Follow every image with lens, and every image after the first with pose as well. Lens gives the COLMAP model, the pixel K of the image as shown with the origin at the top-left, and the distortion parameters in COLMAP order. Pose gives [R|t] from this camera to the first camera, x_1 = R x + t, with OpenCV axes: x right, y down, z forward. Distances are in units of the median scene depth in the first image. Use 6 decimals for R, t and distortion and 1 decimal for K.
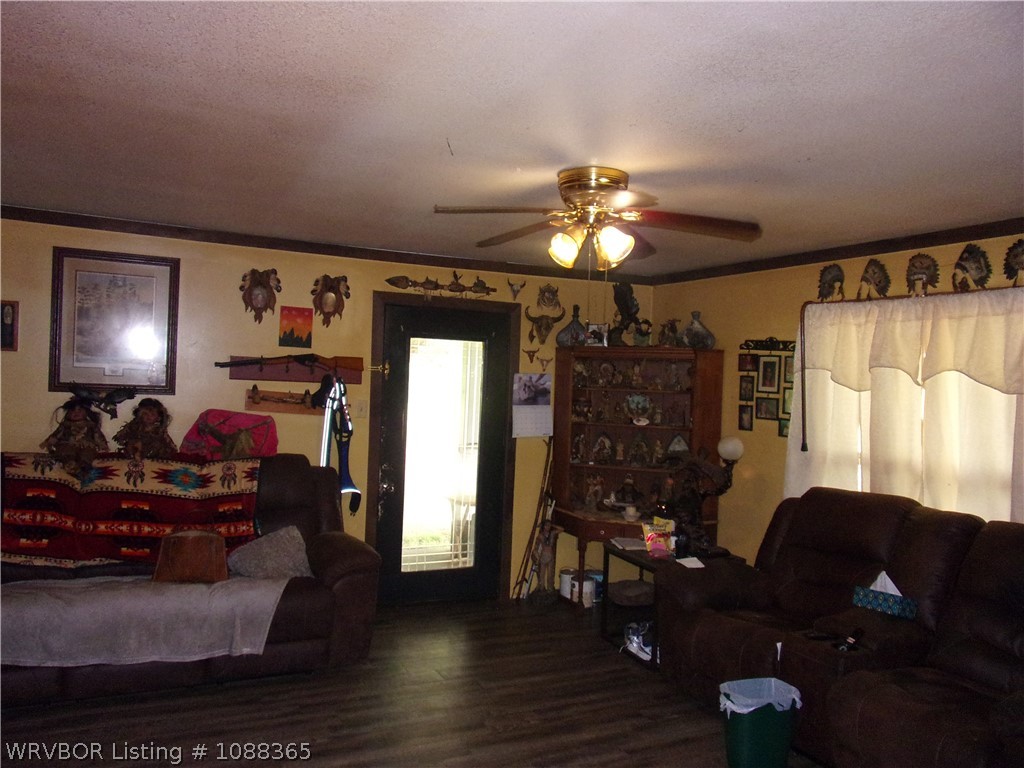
lens RADIAL K [[769.4, 0, 513.6], [0, 769.4, 386.6], [0, 0, 1]] dist [-0.018924, 0.000425]
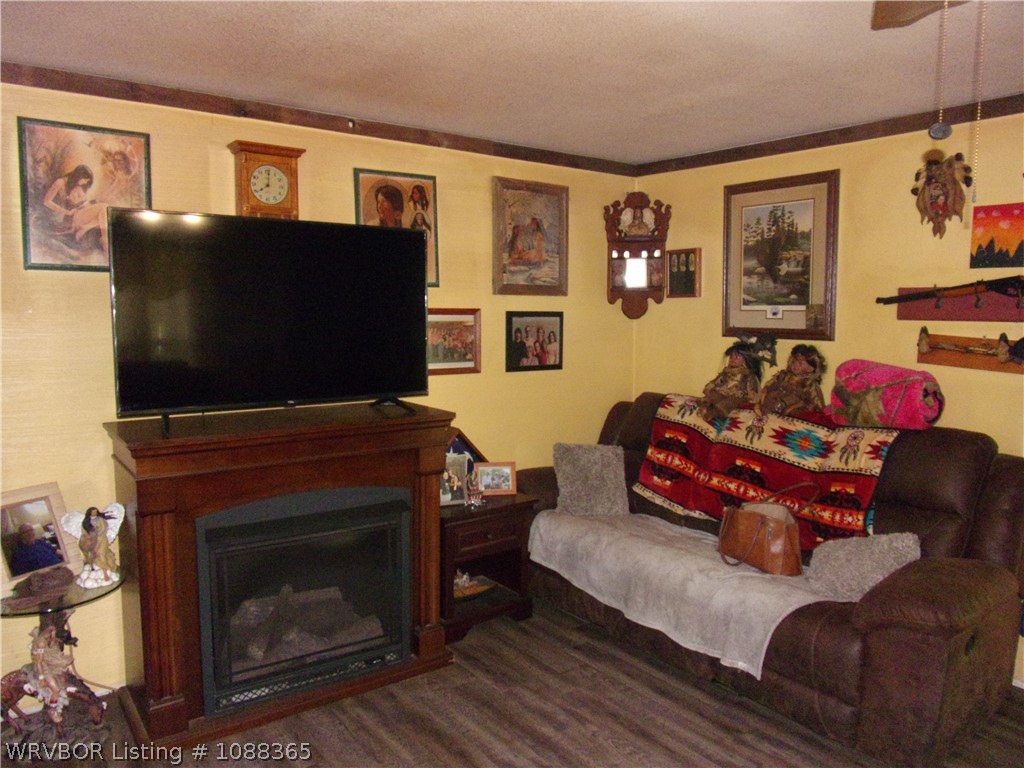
lens RADIAL K [[769.4, 0, 513.6], [0, 769.4, 386.6], [0, 0, 1]] dist [-0.018924, 0.000425]
pose [[0.180888, 0.059150, -0.981723, 0.311472], [-0.000441, 0.998195, 0.060061, 0.011213], [0.983504, -0.010431, 0.180587, 0.545089]]
